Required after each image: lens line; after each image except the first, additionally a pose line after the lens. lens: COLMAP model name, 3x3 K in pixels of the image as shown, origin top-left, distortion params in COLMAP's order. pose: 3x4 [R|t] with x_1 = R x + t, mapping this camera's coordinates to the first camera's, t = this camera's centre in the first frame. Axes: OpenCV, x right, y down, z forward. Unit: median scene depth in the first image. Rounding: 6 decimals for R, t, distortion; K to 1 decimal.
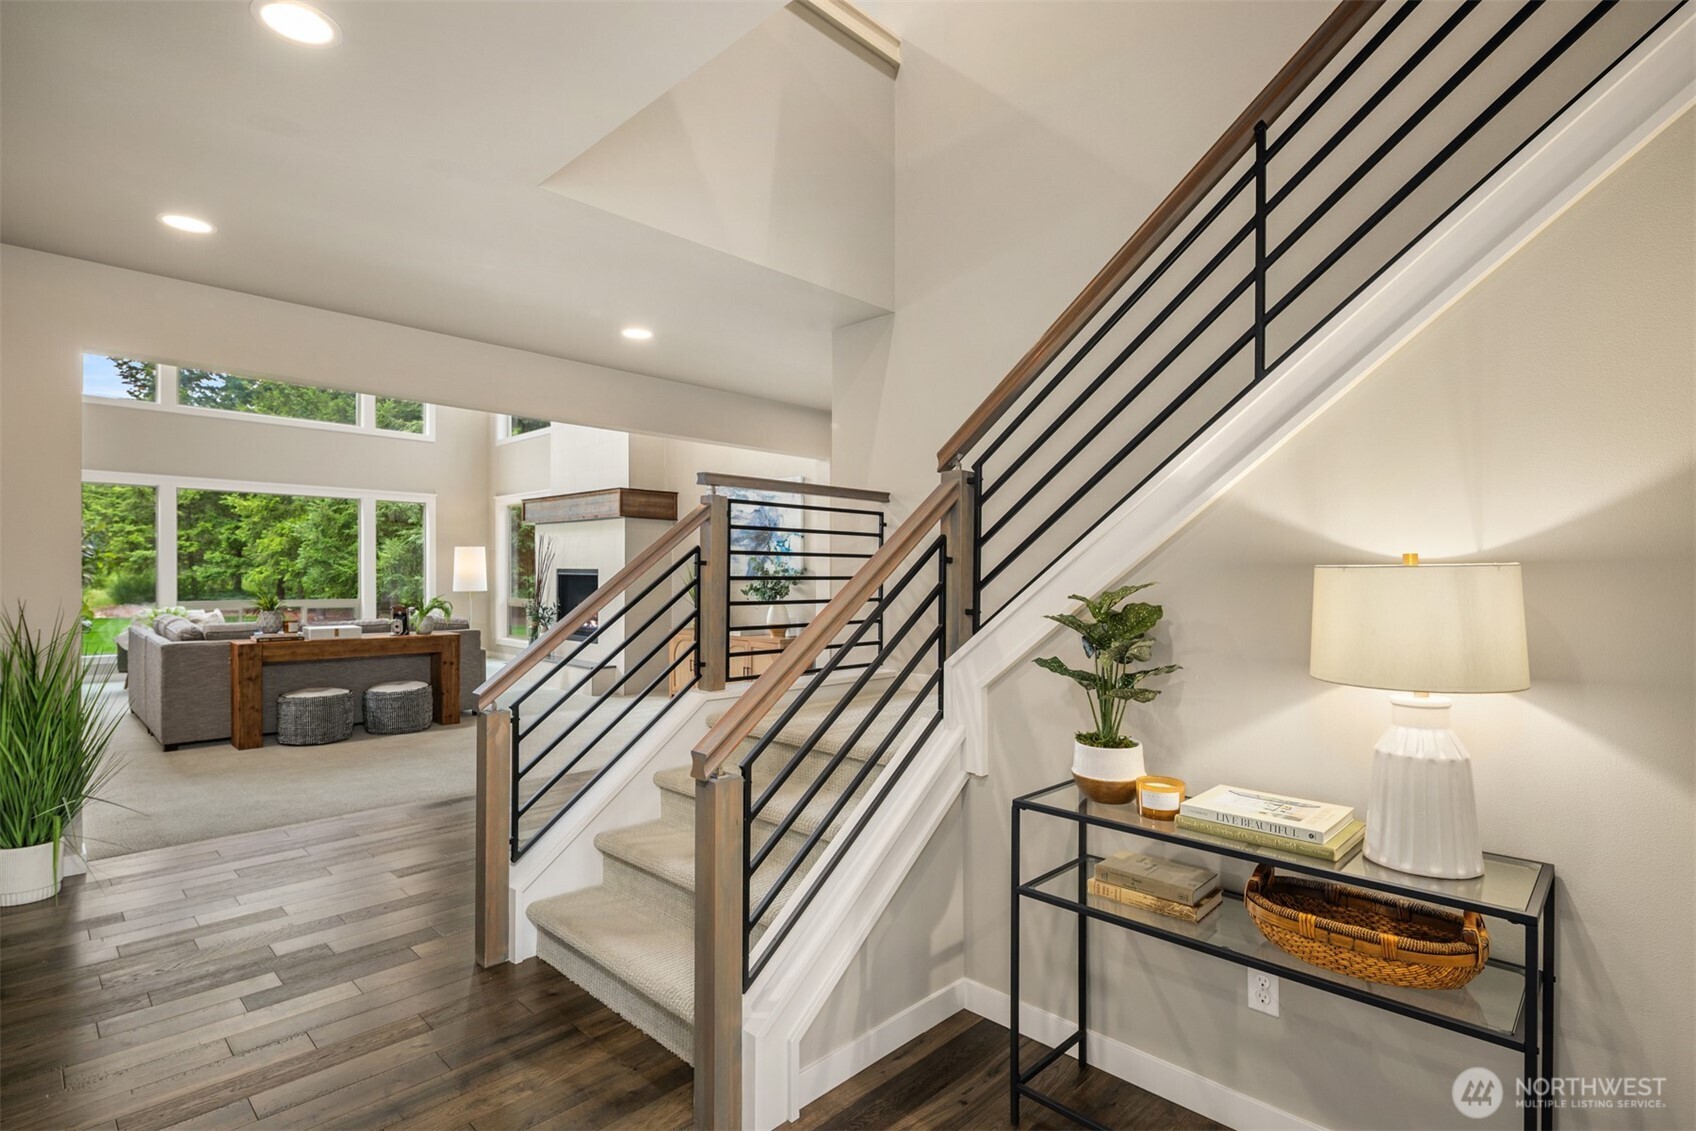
lens RADIAL K [[812.5, 0, 853.3], [0, 812.5, 586.3], [0, 0, 1]] dist [0.003391, 0.000442]
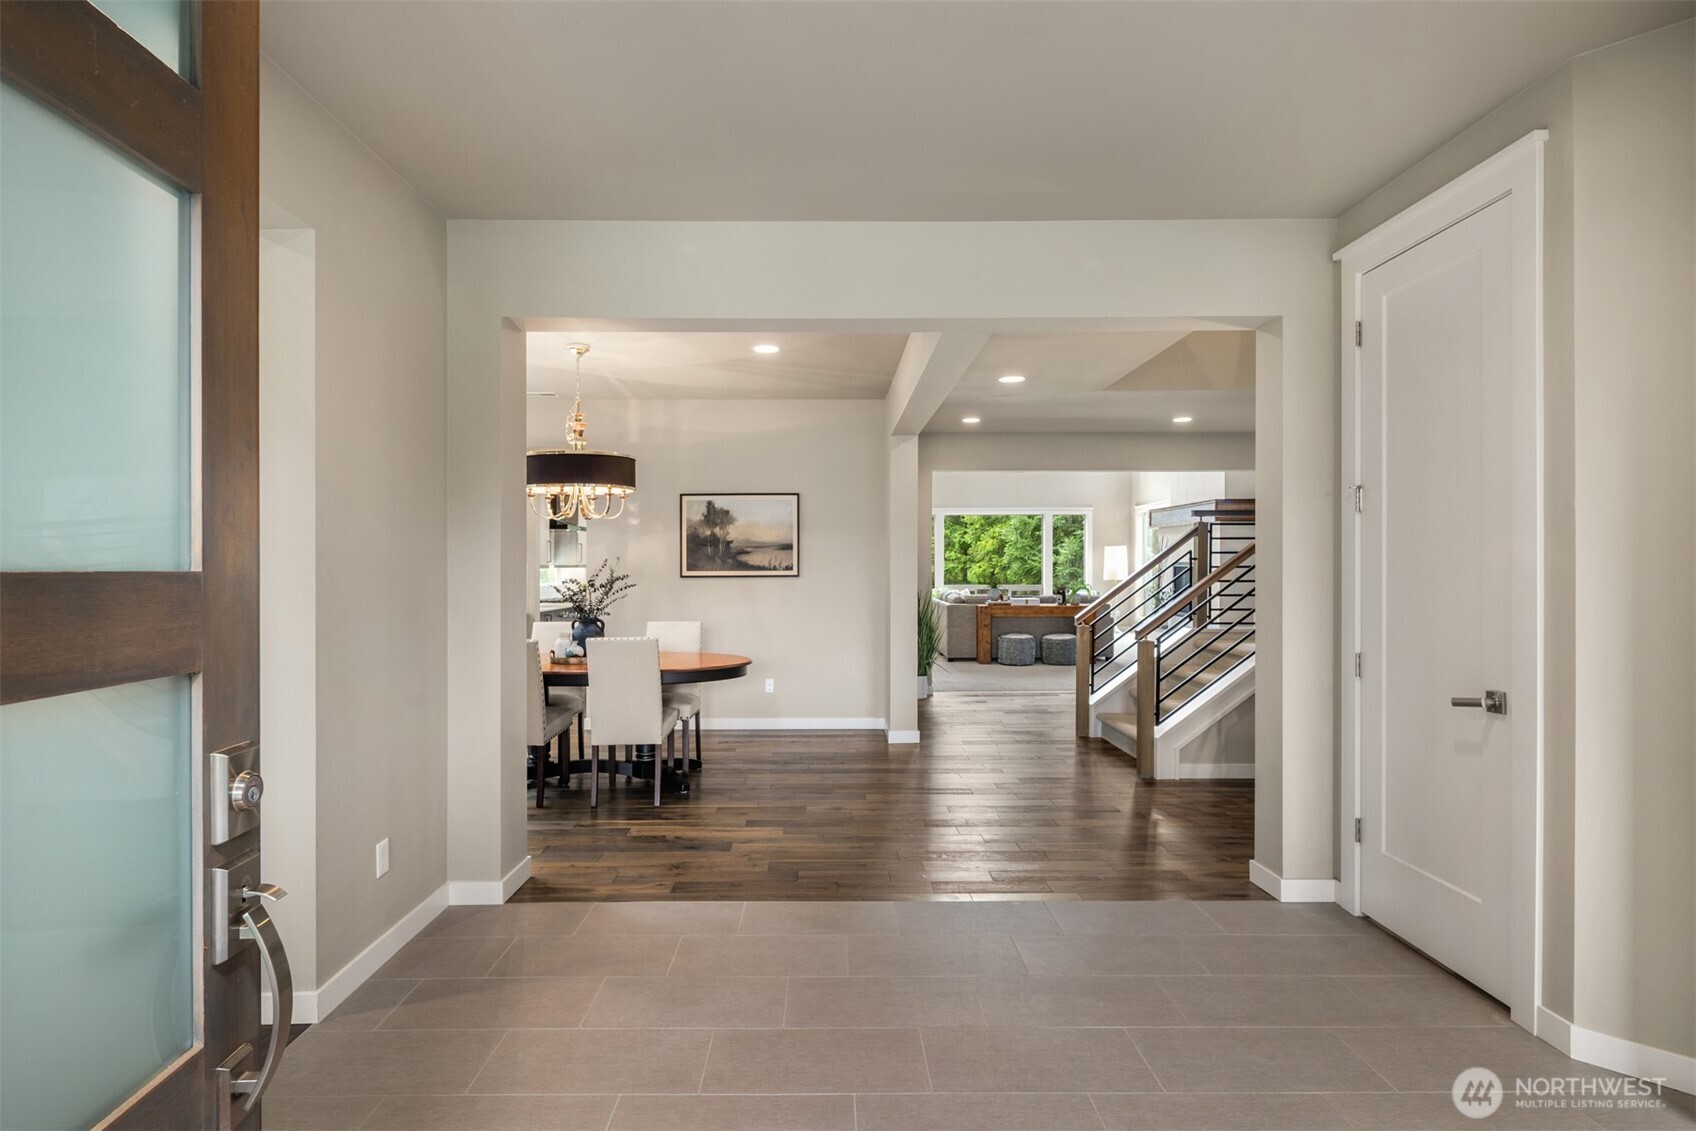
lens RADIAL K [[836.8, 0, 848.0], [0, 836.8, 565.5], [0, 0, 1]] dist [-0.000124, -0.000059]
pose [[0.709848, -0.008620, -0.704302, 0.173184], [-0.003150, 0.999876, -0.015412, 0.005211], [0.704348, 0.013159, 0.709733, -0.263588]]
